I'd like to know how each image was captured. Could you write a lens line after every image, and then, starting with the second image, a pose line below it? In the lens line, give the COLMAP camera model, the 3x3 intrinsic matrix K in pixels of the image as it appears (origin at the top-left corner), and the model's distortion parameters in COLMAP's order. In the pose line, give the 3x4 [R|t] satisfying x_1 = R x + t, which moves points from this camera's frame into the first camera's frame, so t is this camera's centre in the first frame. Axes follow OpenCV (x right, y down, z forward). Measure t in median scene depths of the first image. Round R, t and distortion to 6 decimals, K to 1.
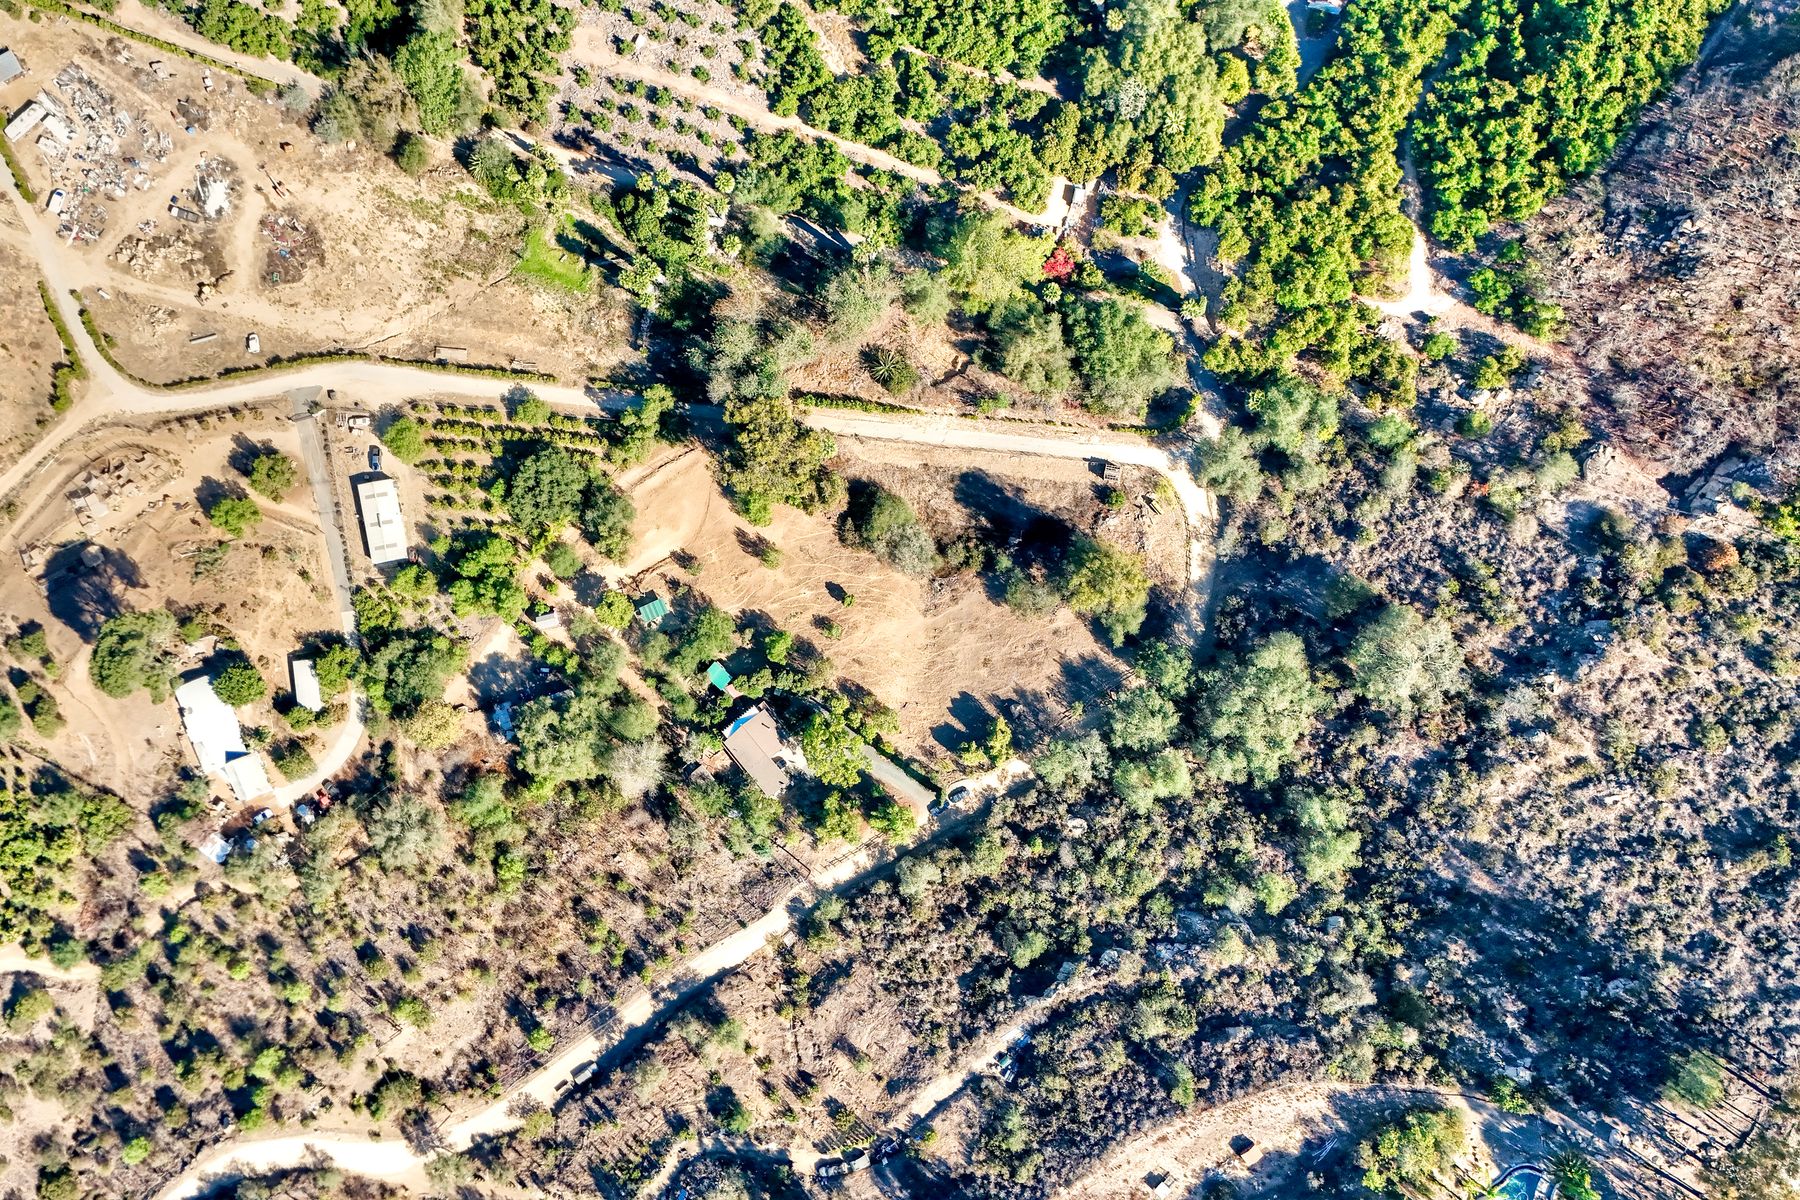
lens RADIAL K [[1564.3, 0, 894.6], [0, 1564.3, 591.3], [0, 0, 1]] dist [0.055007, -0.044480]
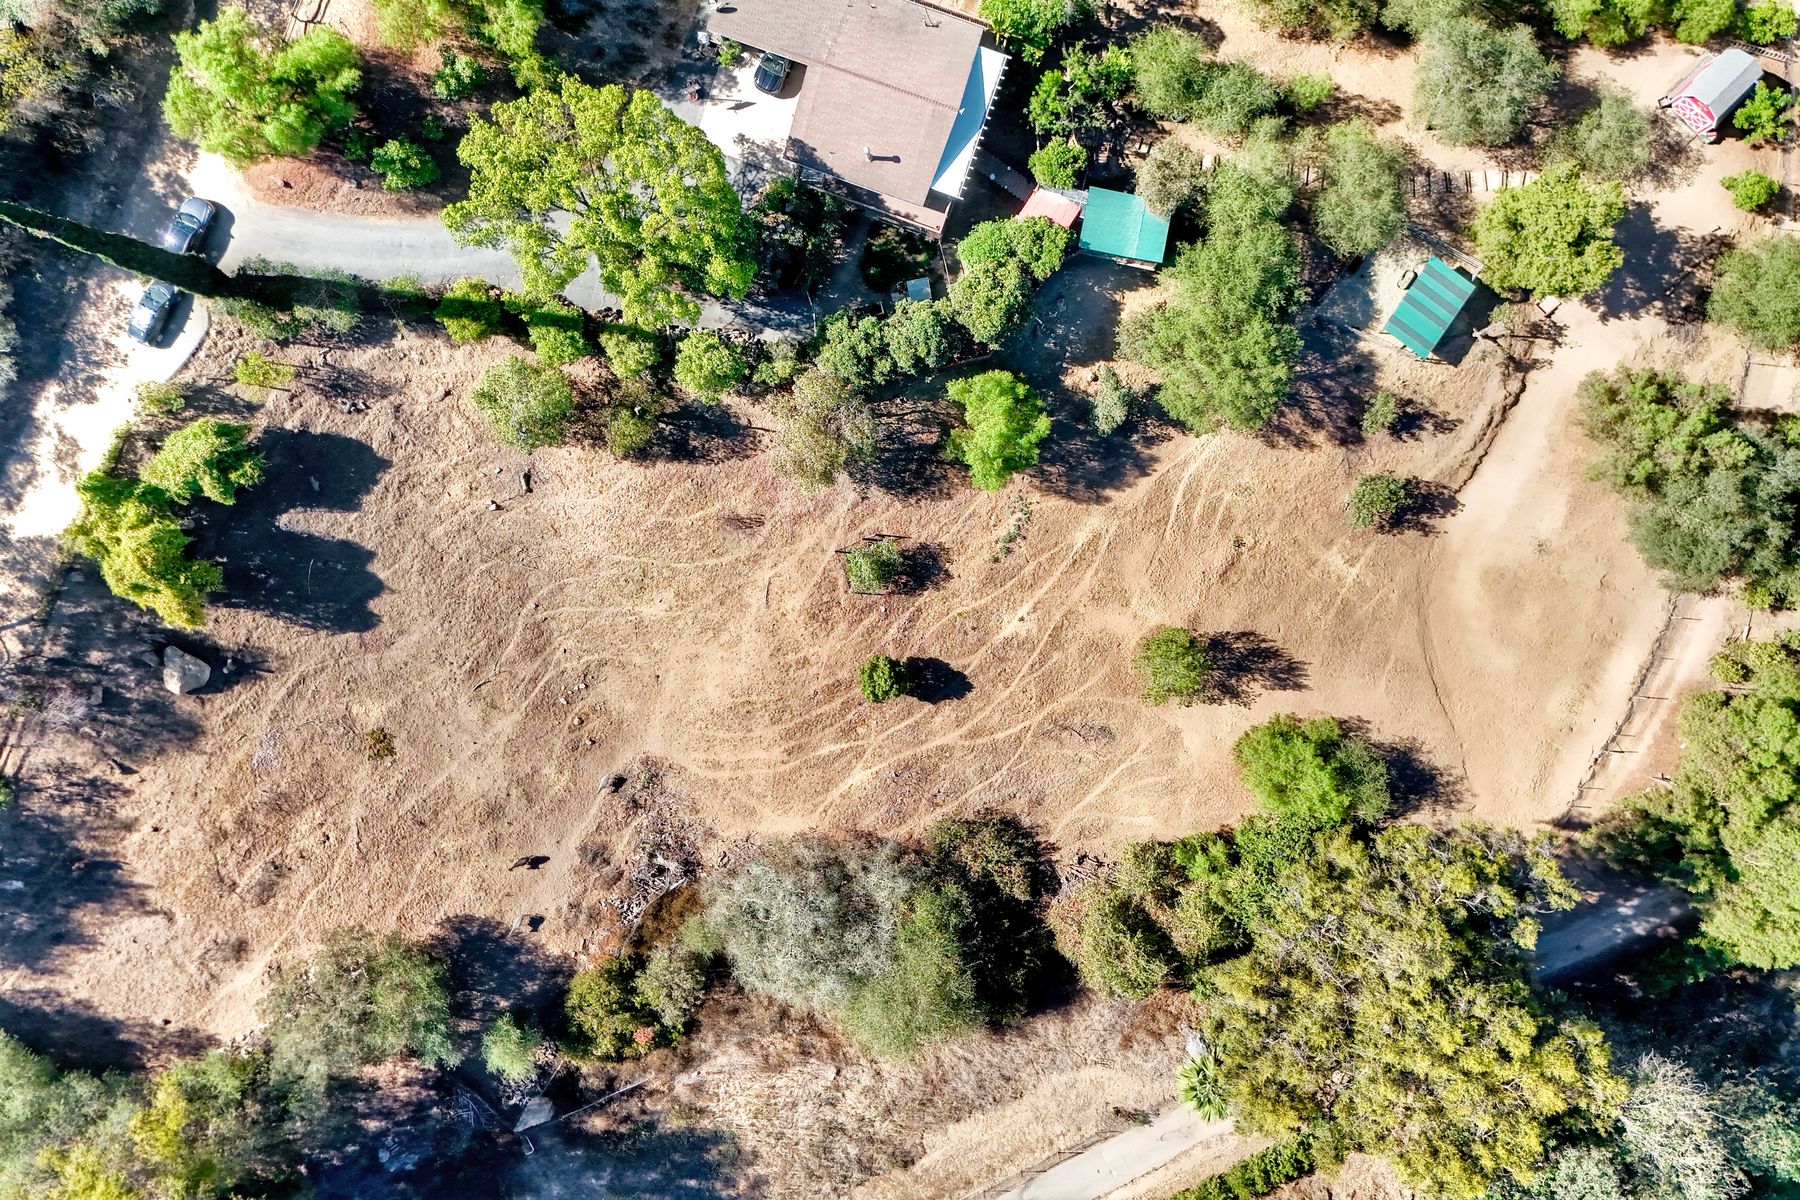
lens RADIAL K [[1564.3, 0, 885.4], [0, 1564.3, 594.6], [0, 0, 1]] dist [0.055007, -0.044480]
pose [[-0.852722, 0.517527, 0.070926, -0.061548], [-0.519130, -0.854681, -0.004988, 0.021048], [0.058037, -0.041073, 0.997469, 0.711332]]
